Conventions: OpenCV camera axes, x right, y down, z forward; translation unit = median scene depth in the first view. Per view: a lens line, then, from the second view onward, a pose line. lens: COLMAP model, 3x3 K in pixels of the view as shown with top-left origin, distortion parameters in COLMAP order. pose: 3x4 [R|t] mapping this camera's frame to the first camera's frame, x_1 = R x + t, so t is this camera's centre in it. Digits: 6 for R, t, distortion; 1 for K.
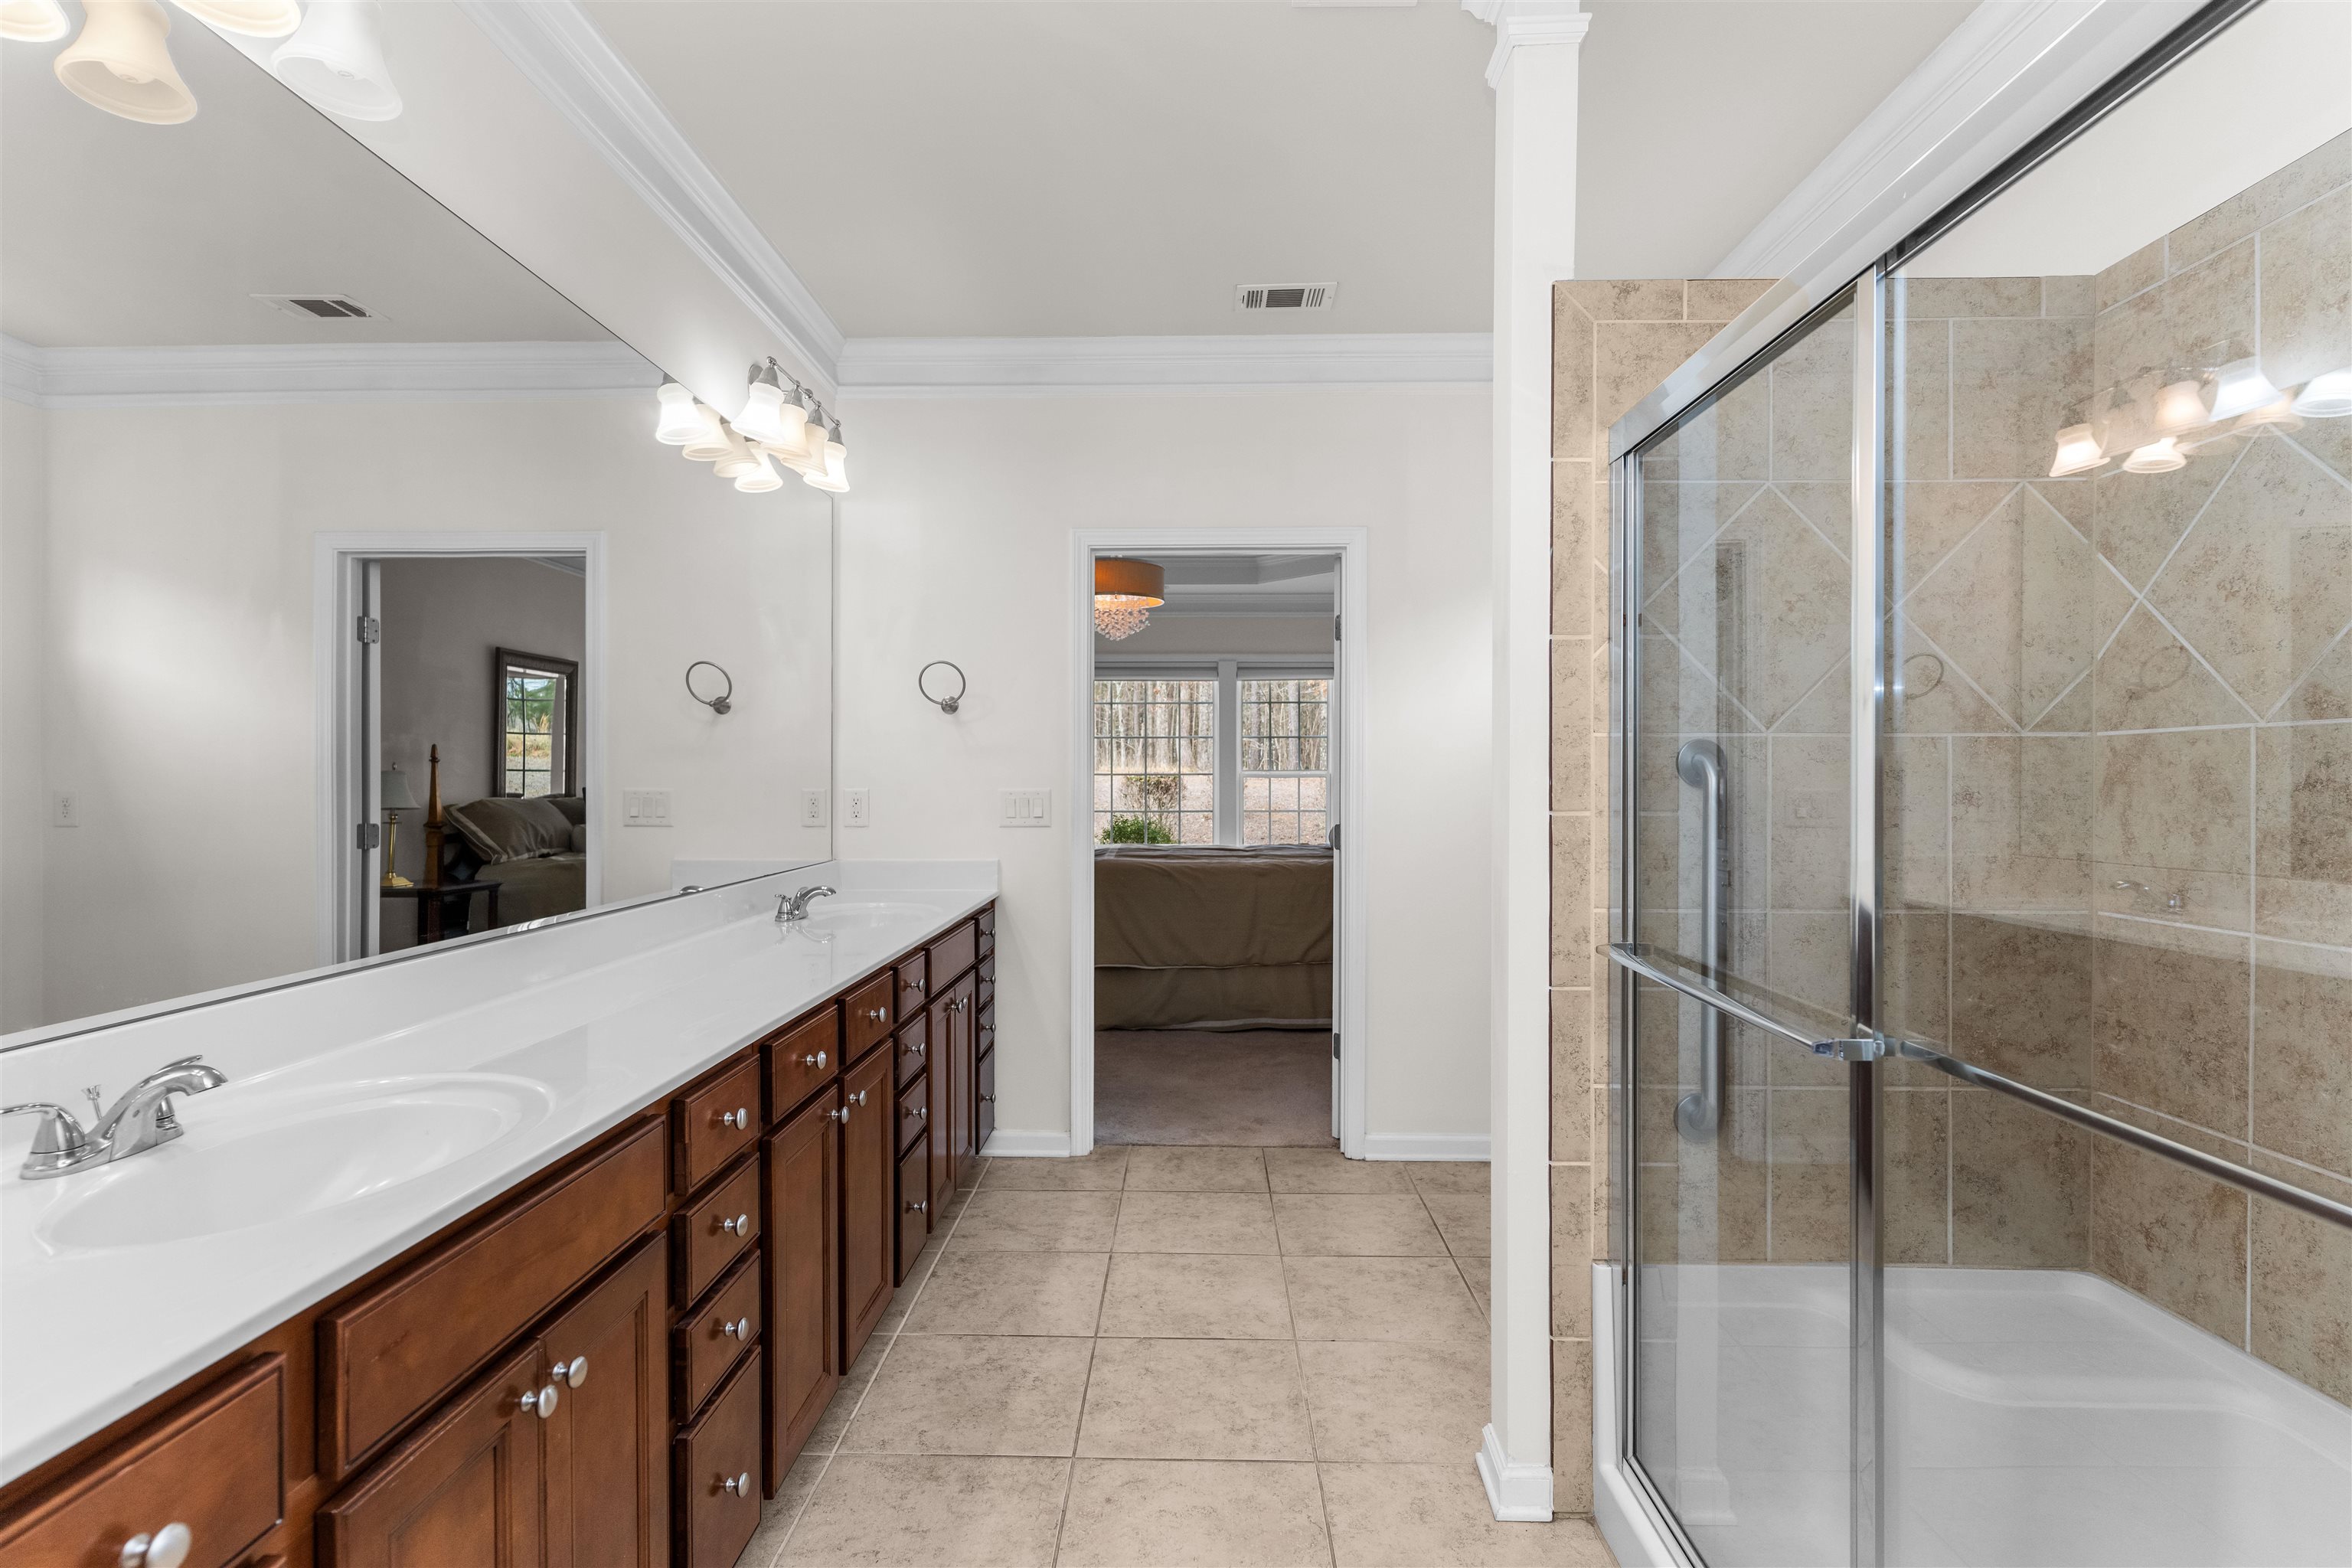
lens RADIAL K [[1112.6, 0, 1165.3], [0, 1112.6, 775.8], [0, 0, 1]] dist [0.000955, -0.000153]
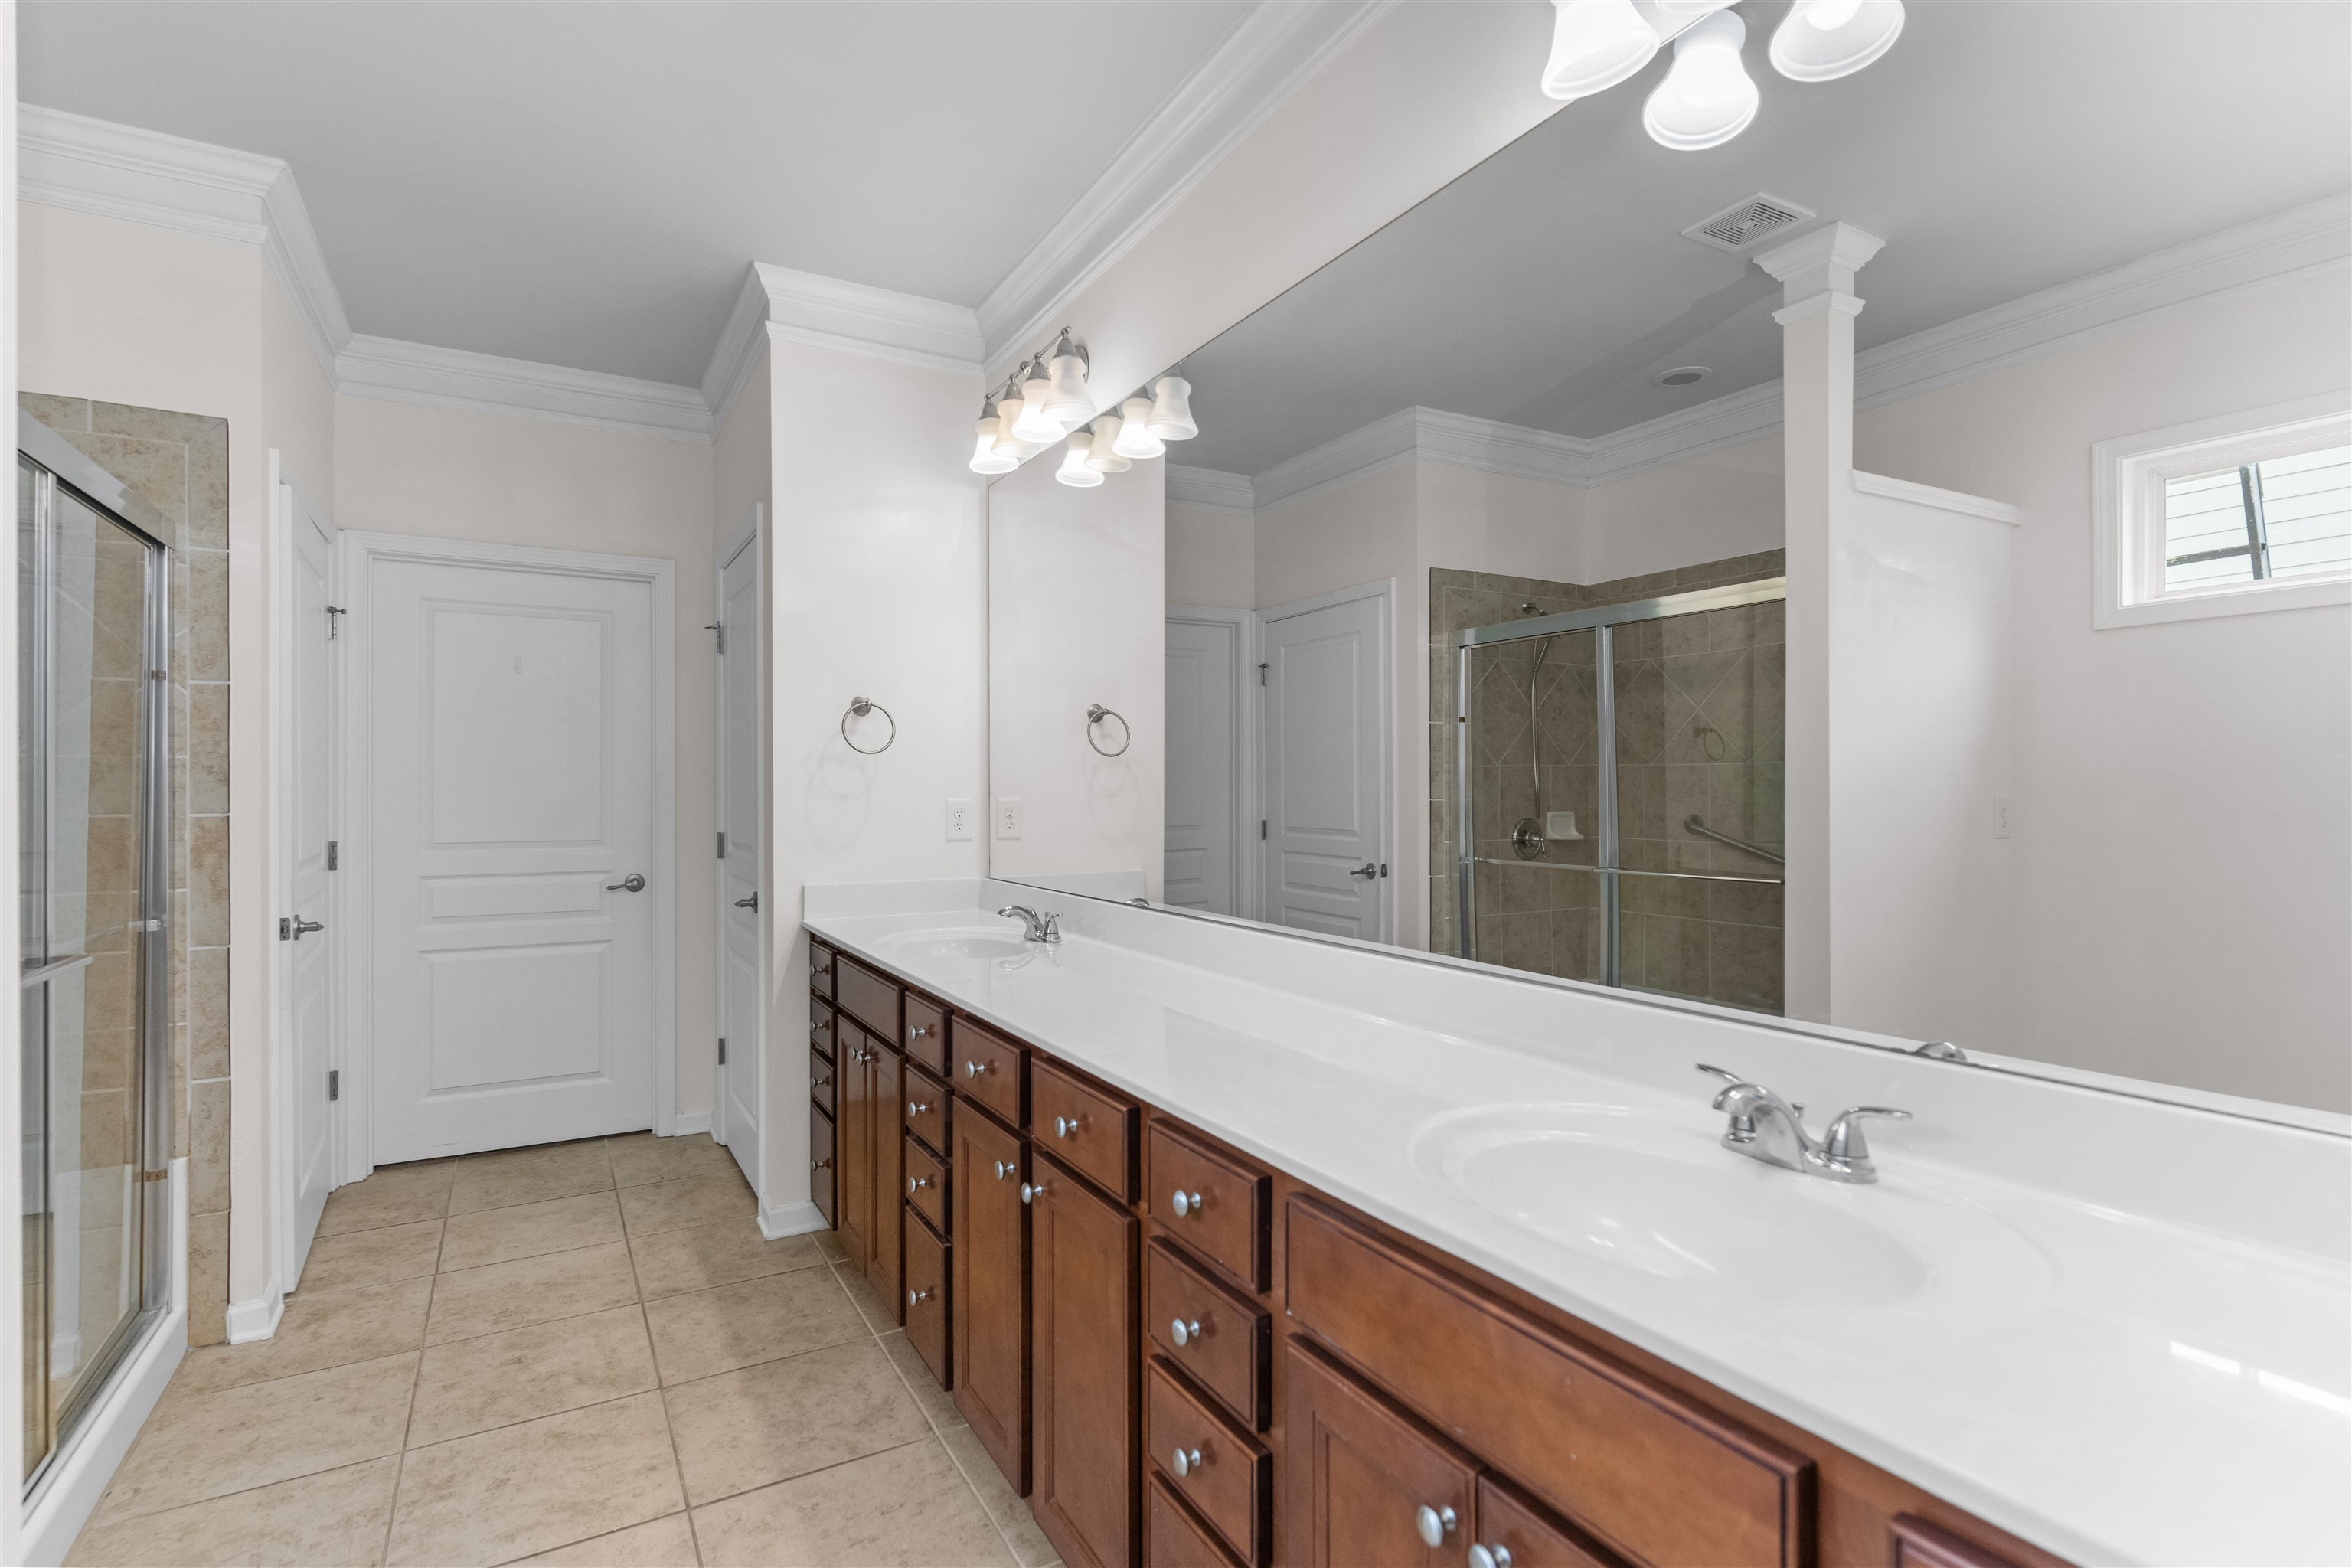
lens RADIAL K [[1112.6, 0, 1165.3], [0, 1112.6, 775.8], [0, 0, 1]] dist [0.000955, -0.000153]
pose [[-0.851618, -0.000961, -0.524162, 0.061972], [0.003570, 0.999965, -0.007632, -0.000119], [0.524151, -0.008370, -0.851584, 1.781190]]
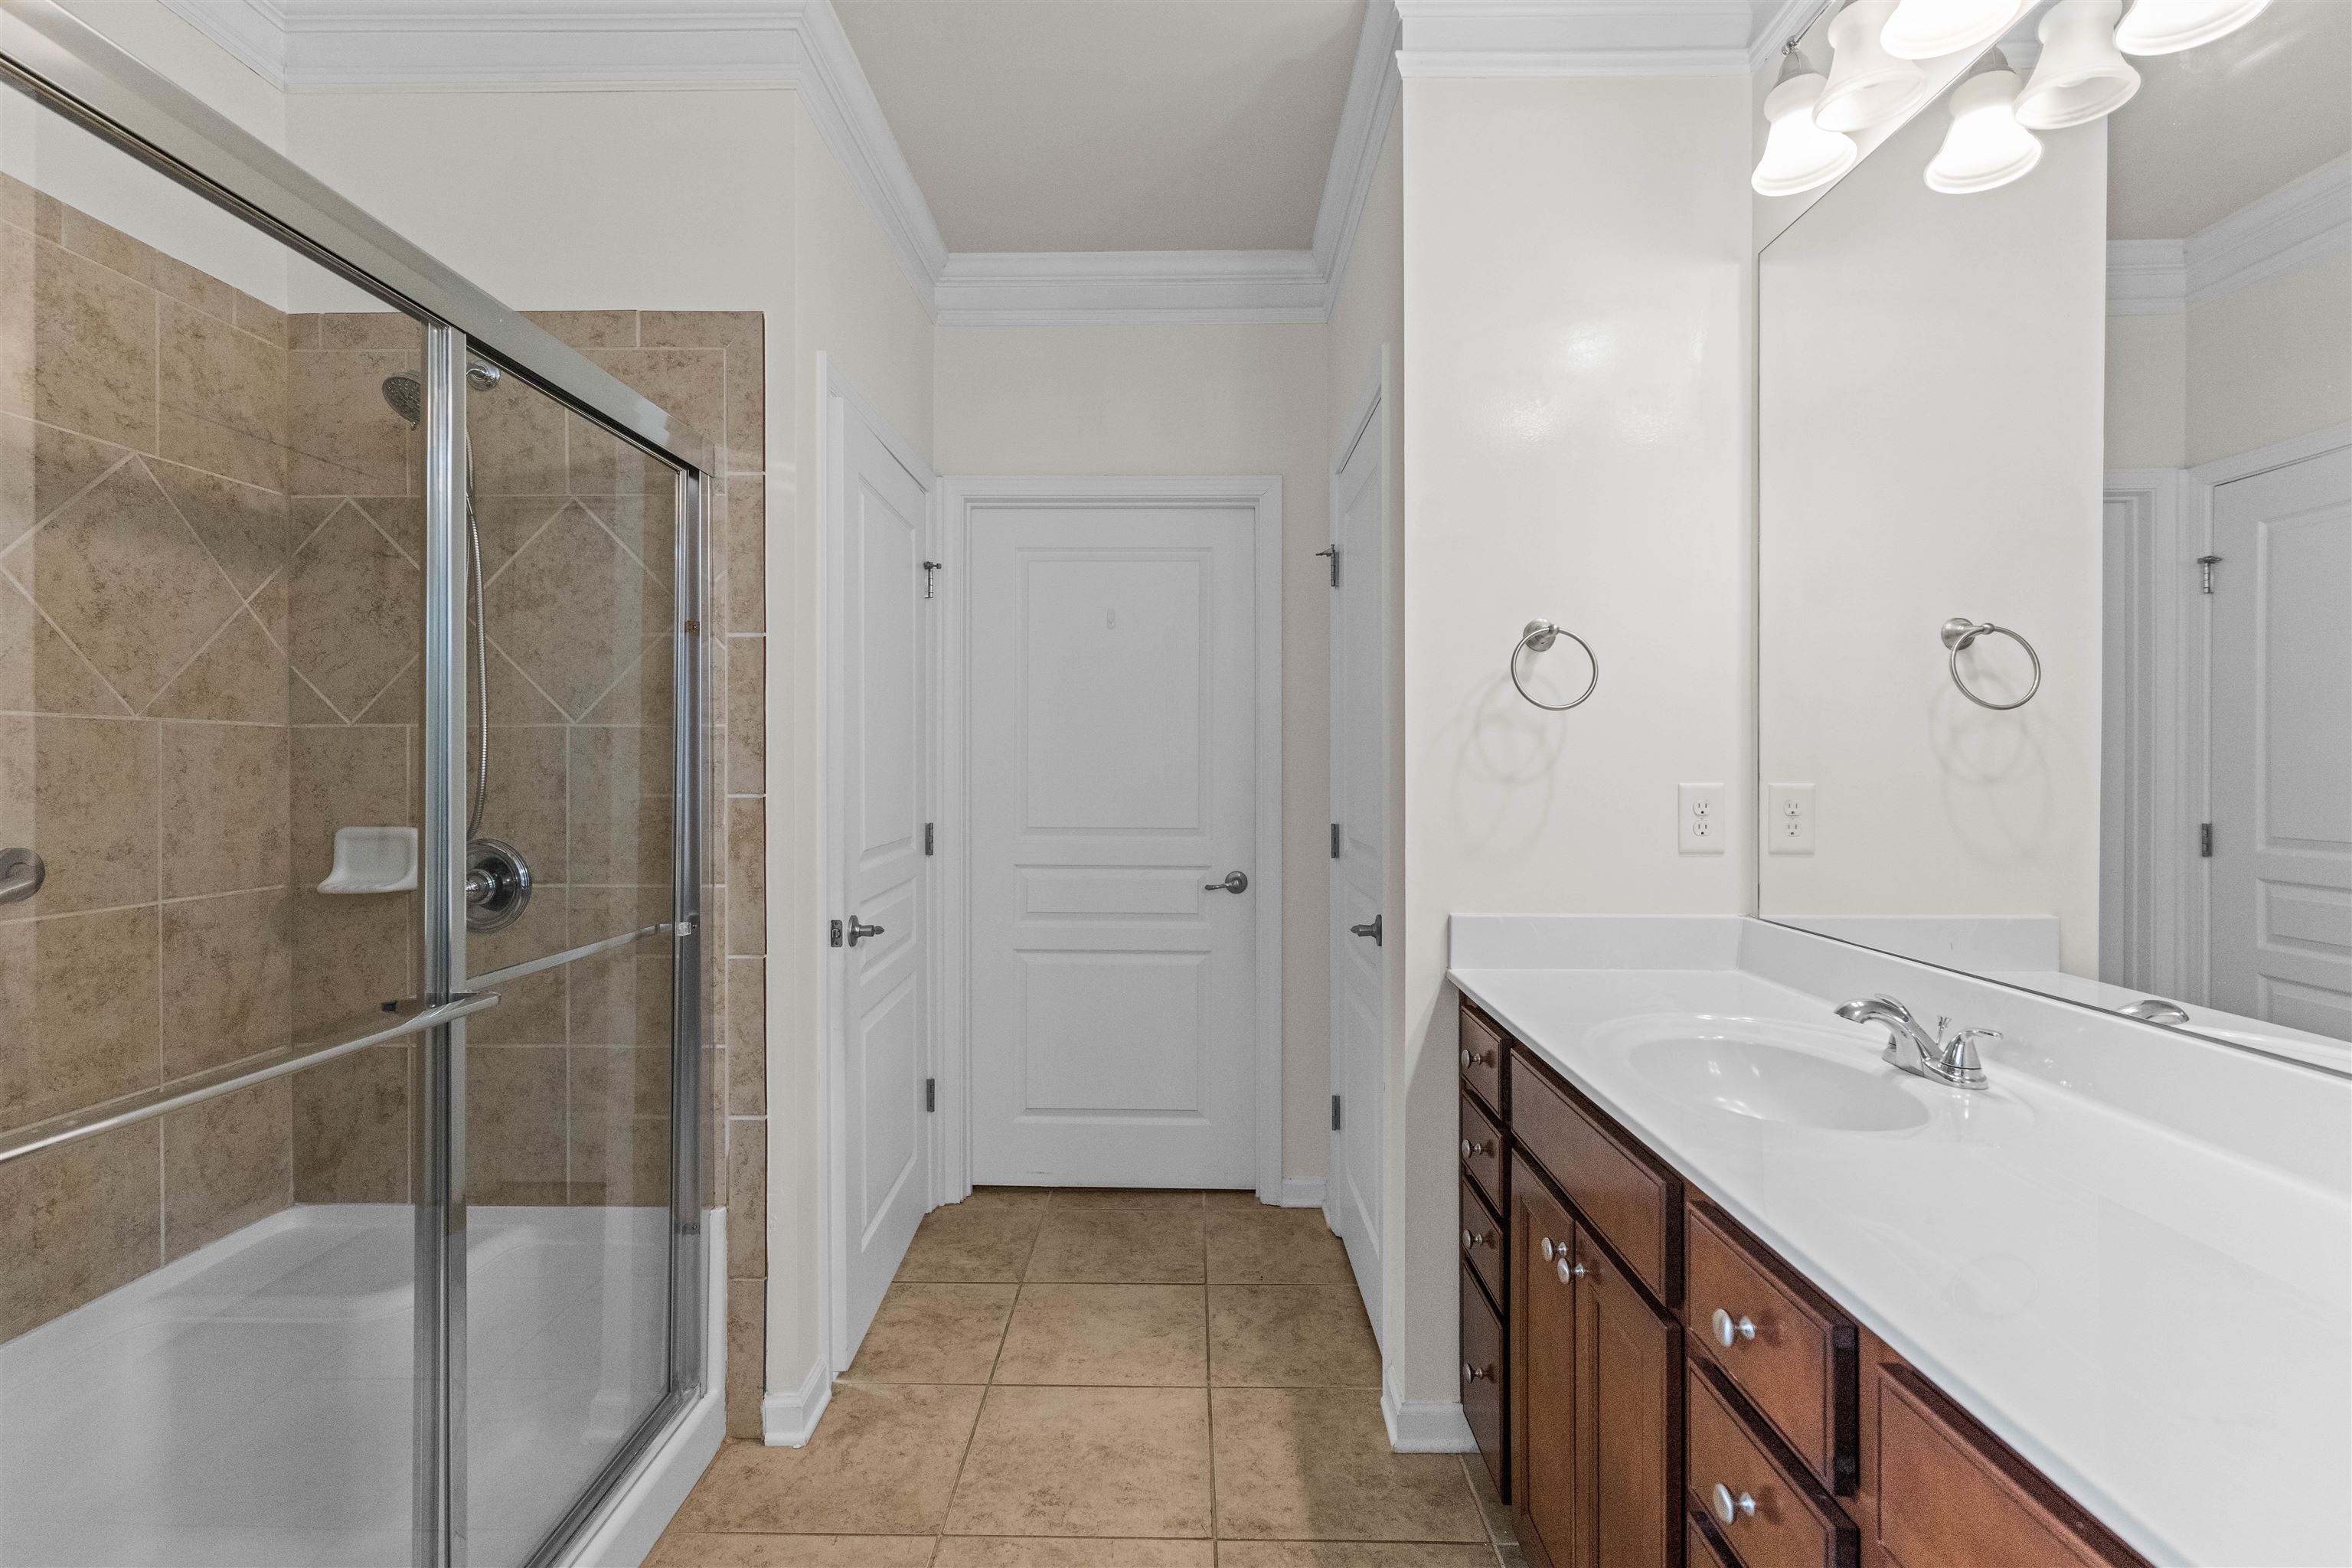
lens RADIAL K [[1112.6, 0, 1165.3], [0, 1112.6, 775.8], [0, 0, 1]] dist [0.000955, -0.000153]
pose [[-0.999955, 0.001348, -0.009408, 0.002957], [0.001252, 0.999947, 0.010203, 0.000913], [0.009421, 0.010190, -0.999904, 1.486612]]
